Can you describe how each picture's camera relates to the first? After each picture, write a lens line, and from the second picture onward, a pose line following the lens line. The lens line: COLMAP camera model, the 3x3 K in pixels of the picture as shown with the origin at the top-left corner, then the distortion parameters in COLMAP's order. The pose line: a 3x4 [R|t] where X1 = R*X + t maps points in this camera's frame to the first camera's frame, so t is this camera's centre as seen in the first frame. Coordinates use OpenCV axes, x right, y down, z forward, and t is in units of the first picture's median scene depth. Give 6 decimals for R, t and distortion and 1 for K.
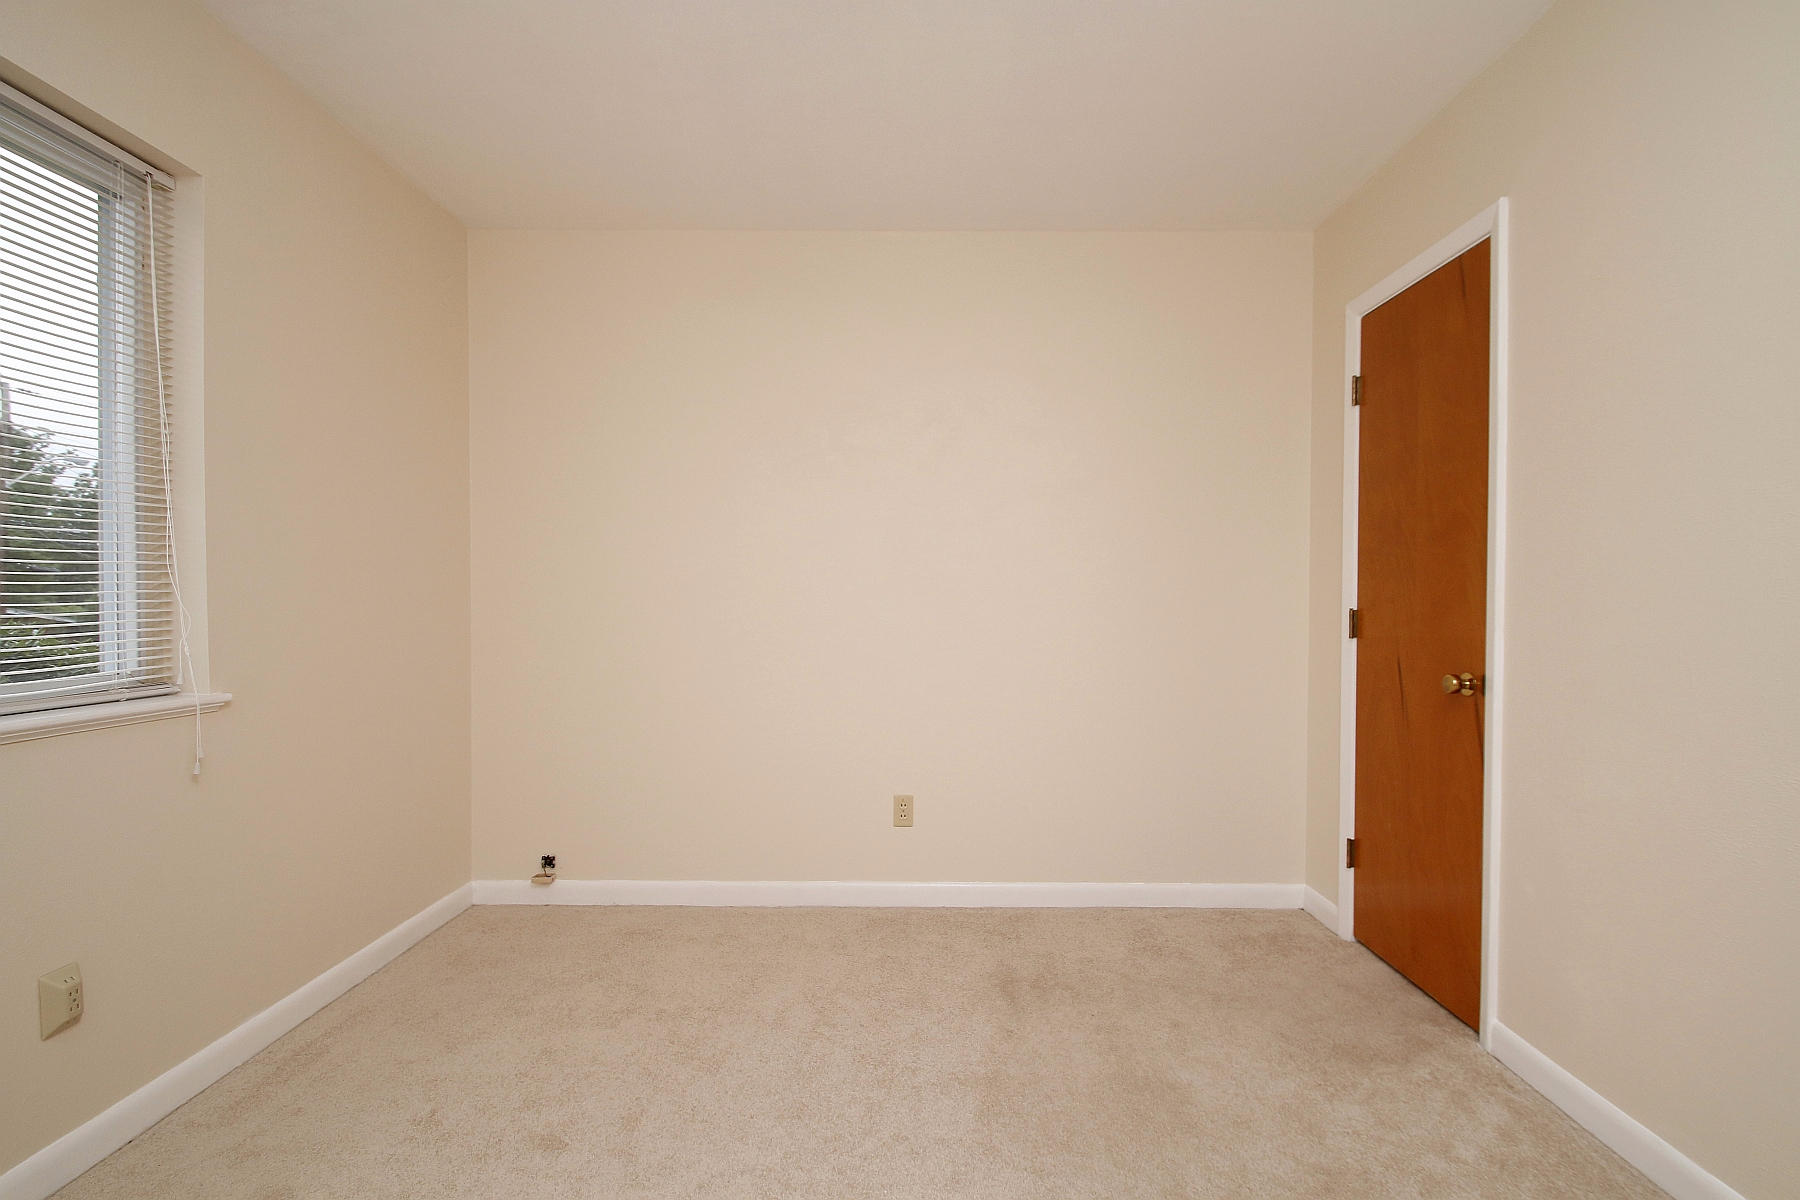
lens RADIAL K [[830.6, 0, 908.2], [0, 830.6, 615.6], [0, 0, 1]] dist [0.011212, -0.015201]
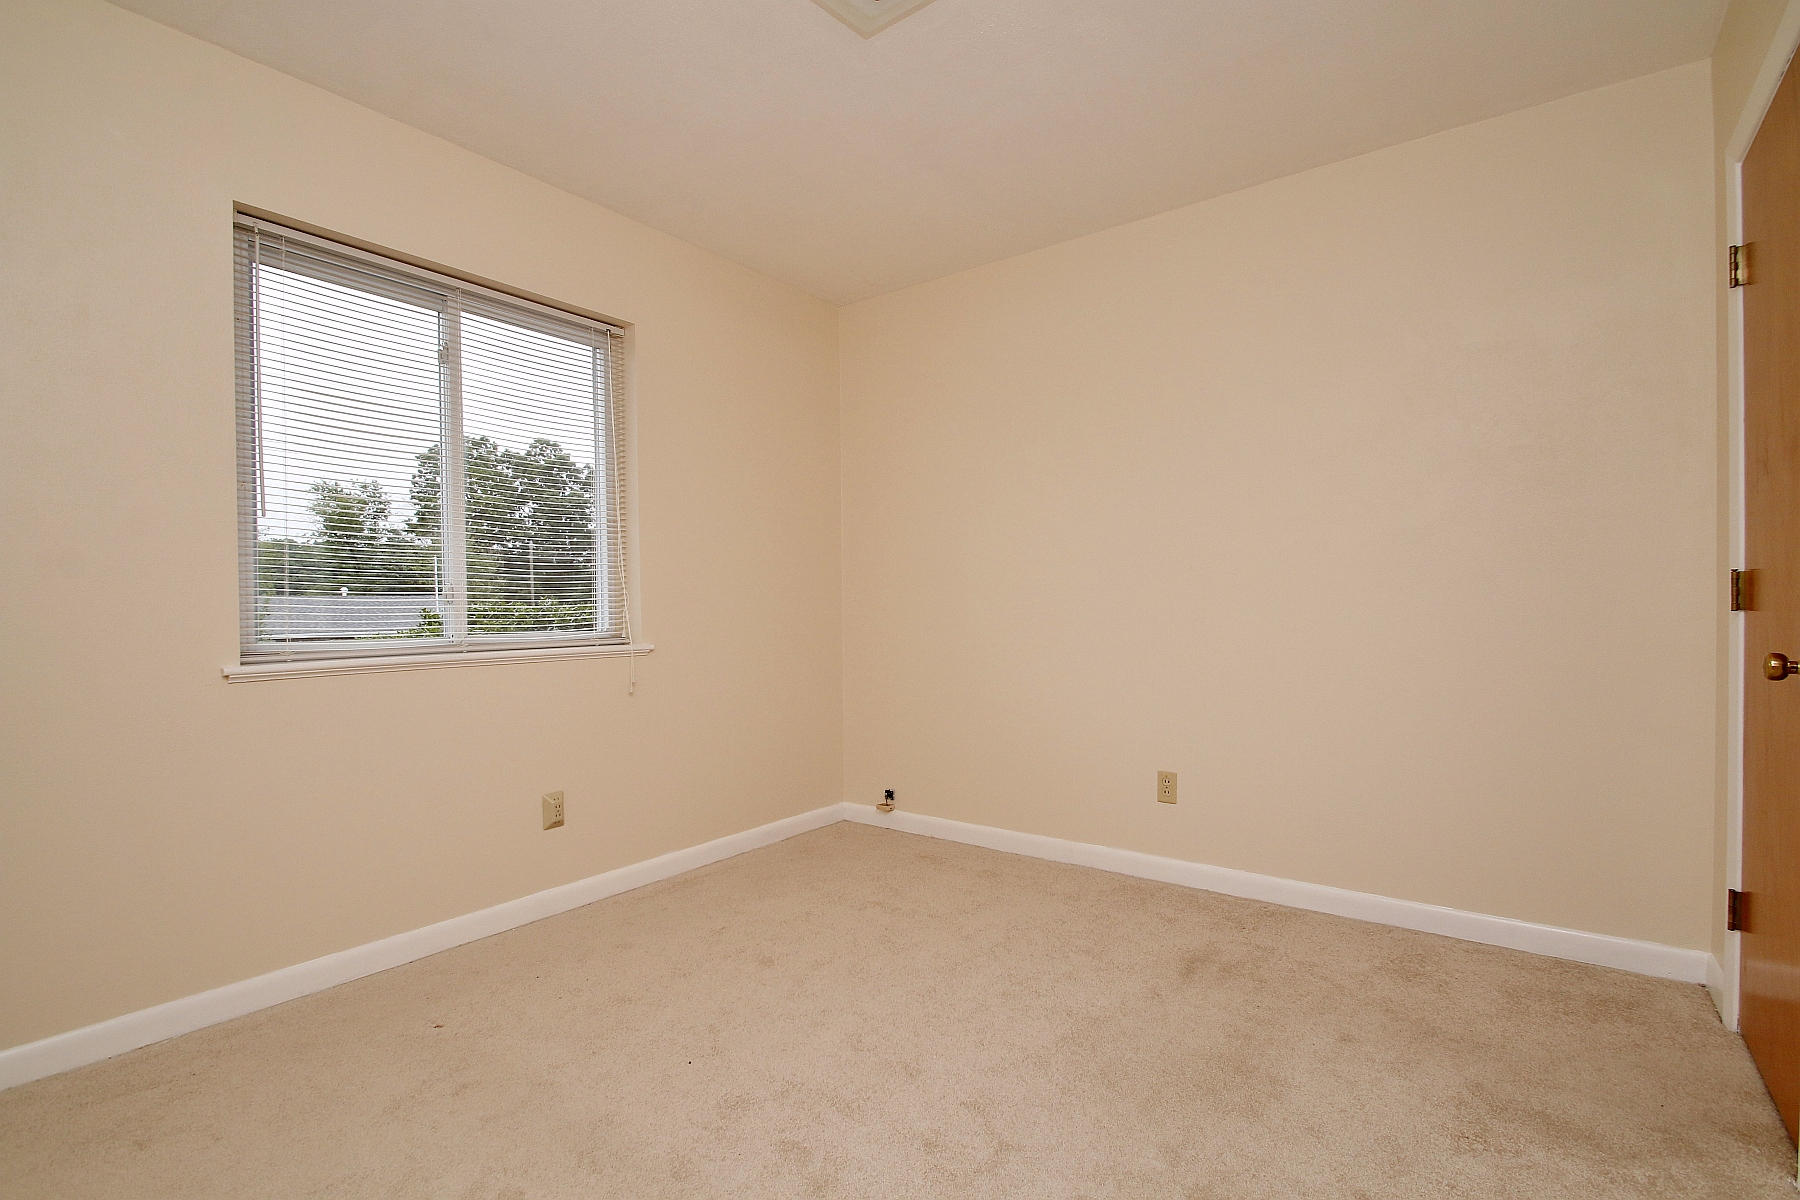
lens RADIAL K [[830.6, 0, 908.2], [0, 830.6, 615.6], [0, 0, 1]] dist [0.011212, -0.015201]
pose [[0.806984, -0.002871, -0.590567, 0.376154], [0.001928, 0.999996, -0.002227, 0.030983], [0.590571, 0.000659, 0.806986, 0.000951]]
